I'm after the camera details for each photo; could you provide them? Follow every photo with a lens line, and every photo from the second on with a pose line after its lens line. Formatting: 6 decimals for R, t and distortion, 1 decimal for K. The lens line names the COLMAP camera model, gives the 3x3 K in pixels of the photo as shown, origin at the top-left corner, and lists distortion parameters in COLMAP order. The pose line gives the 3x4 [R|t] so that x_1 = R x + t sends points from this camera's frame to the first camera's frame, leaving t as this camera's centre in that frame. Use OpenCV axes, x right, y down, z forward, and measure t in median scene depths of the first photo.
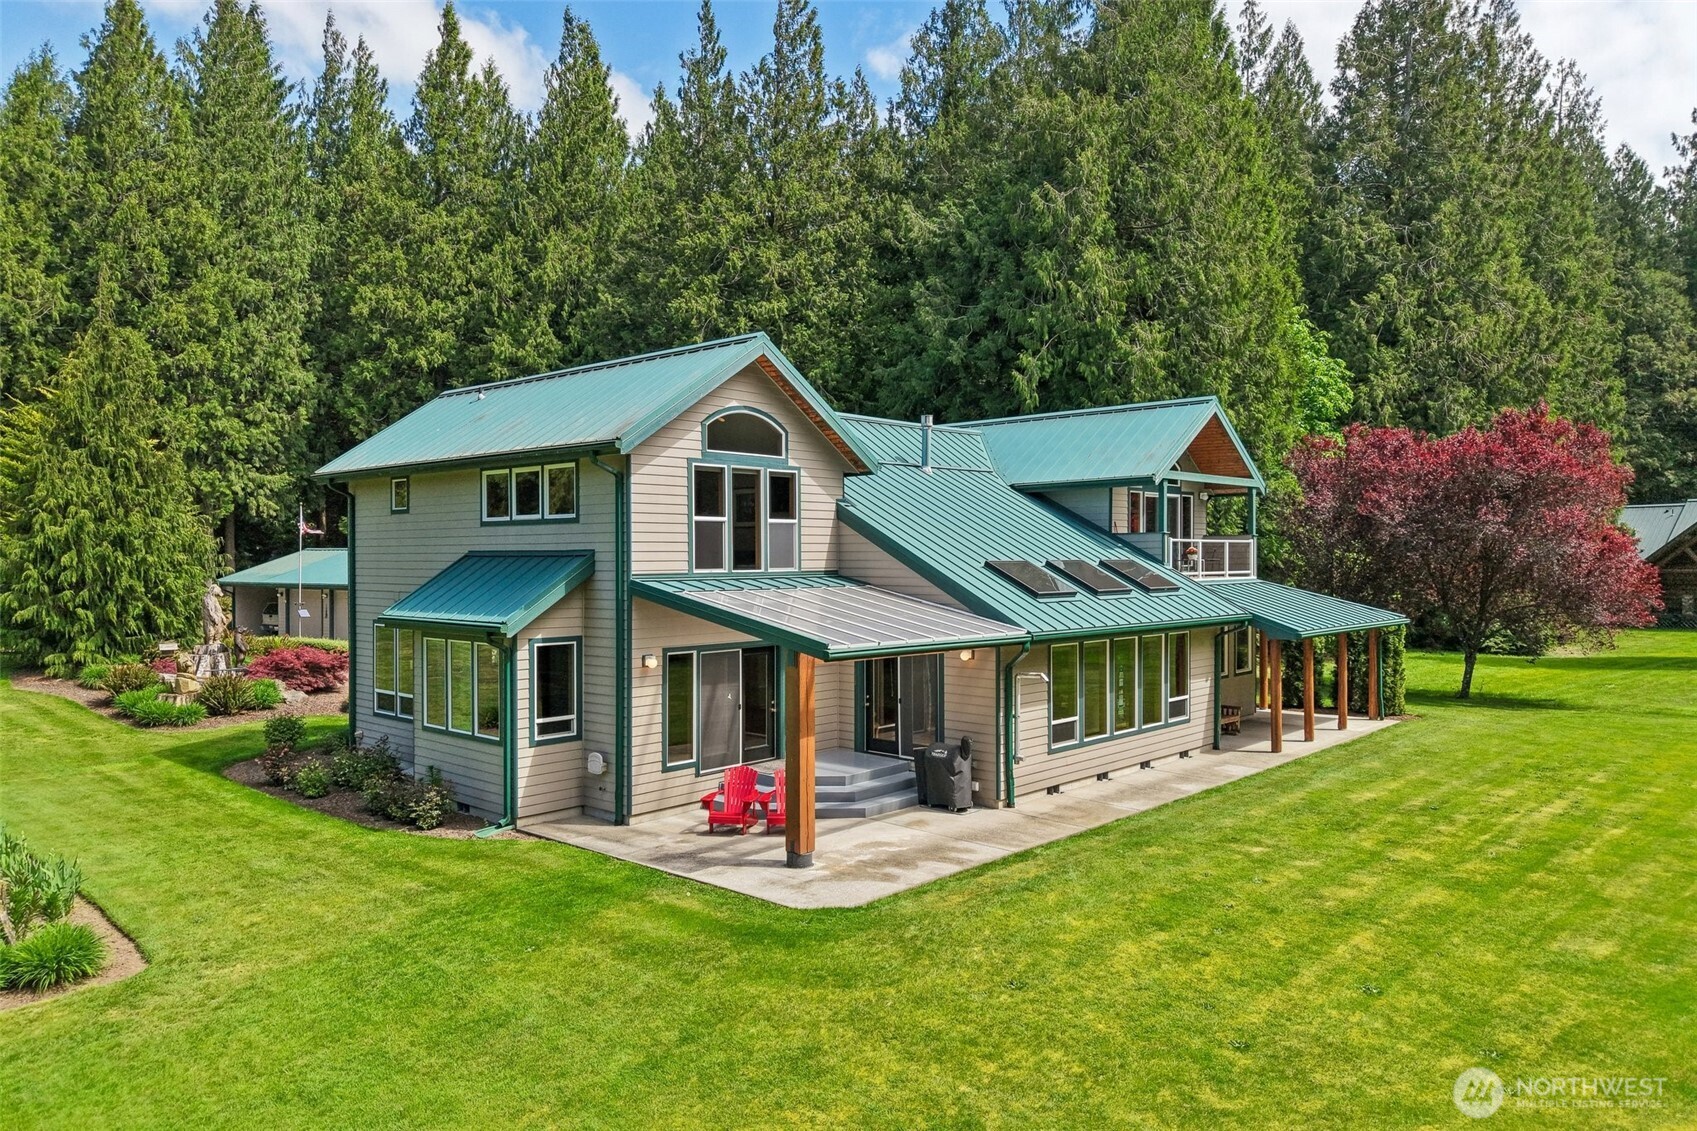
lens RADIAL K [[1165.5, 0, 848.5], [0, 1165.5, 565.5], [0, 0, 1]] dist [0.002811, -0.004310]
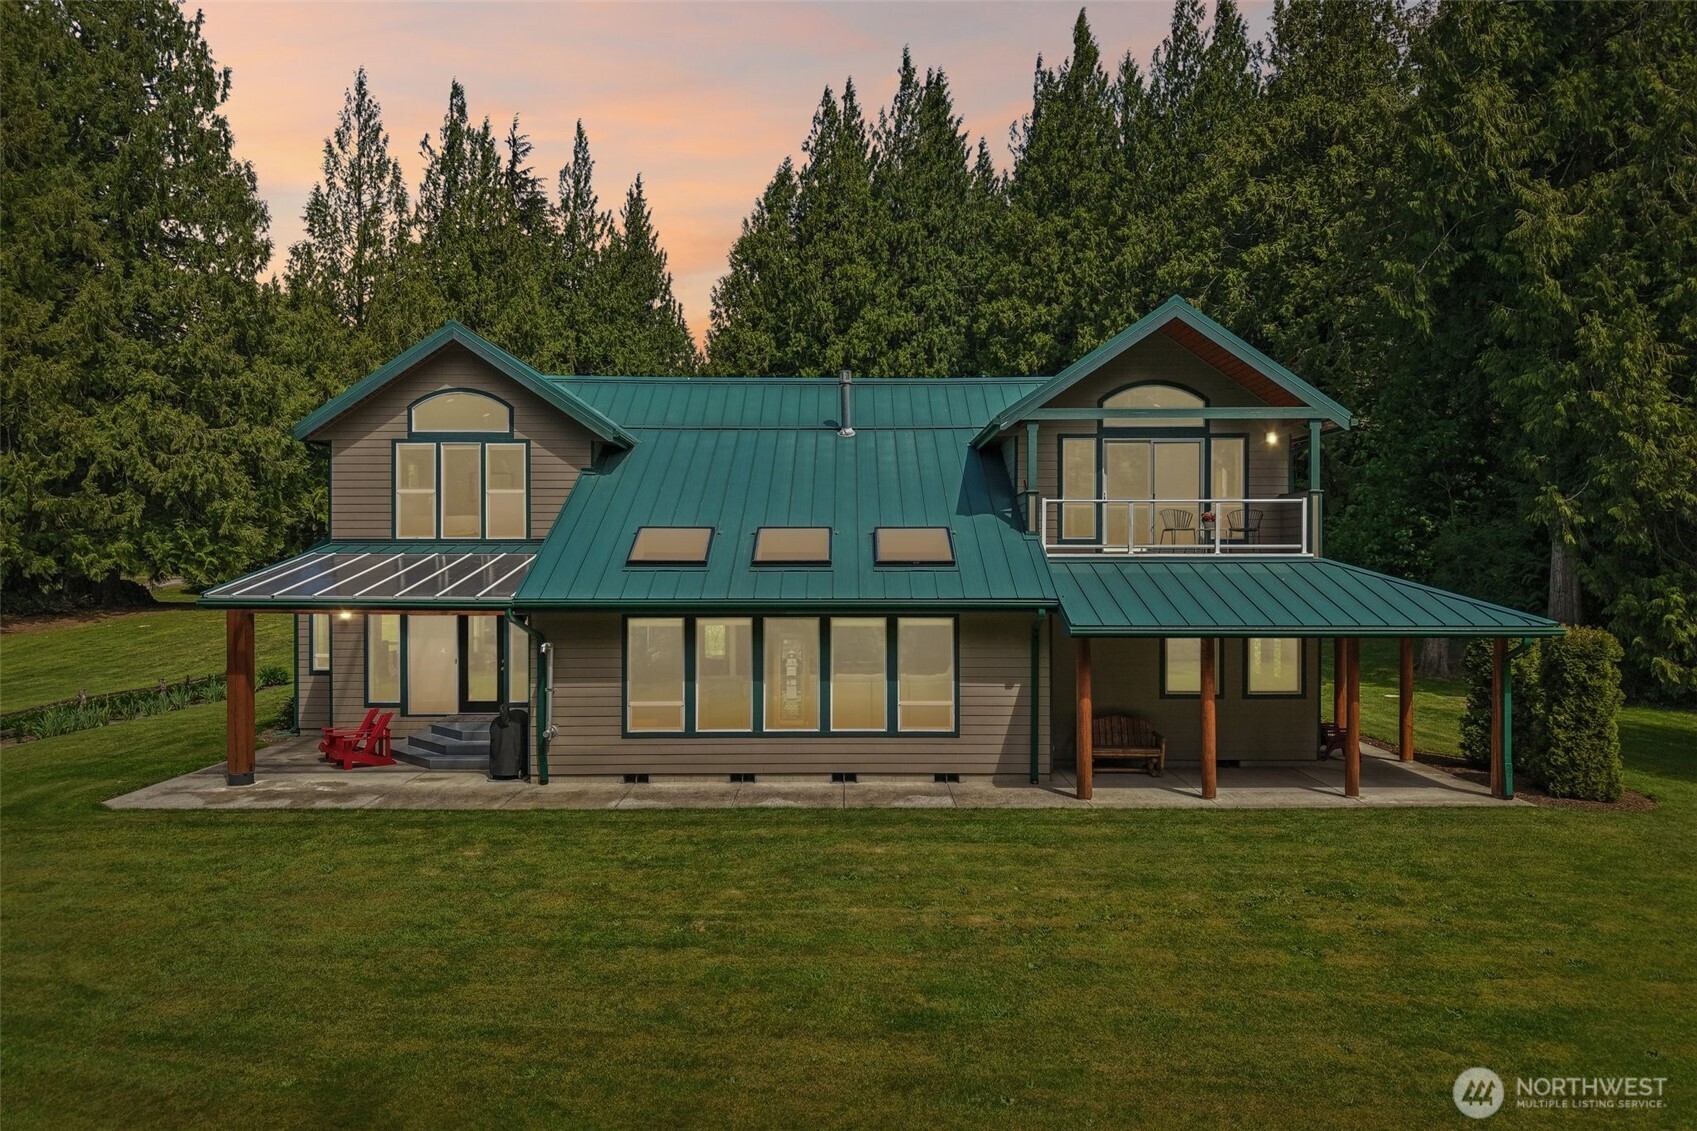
lens RADIAL K [[1165.5, 0, 848.5], [0, 1165.5, 565.5], [0, 0, 1]] dist [0.002811, -0.004310]
pose [[0.665928, 0.005075, -0.745999, 0.668383], [-0.007843, 0.999969, -0.000198, 0.019863], [0.745975, 0.005983, 0.665947, 0.360911]]
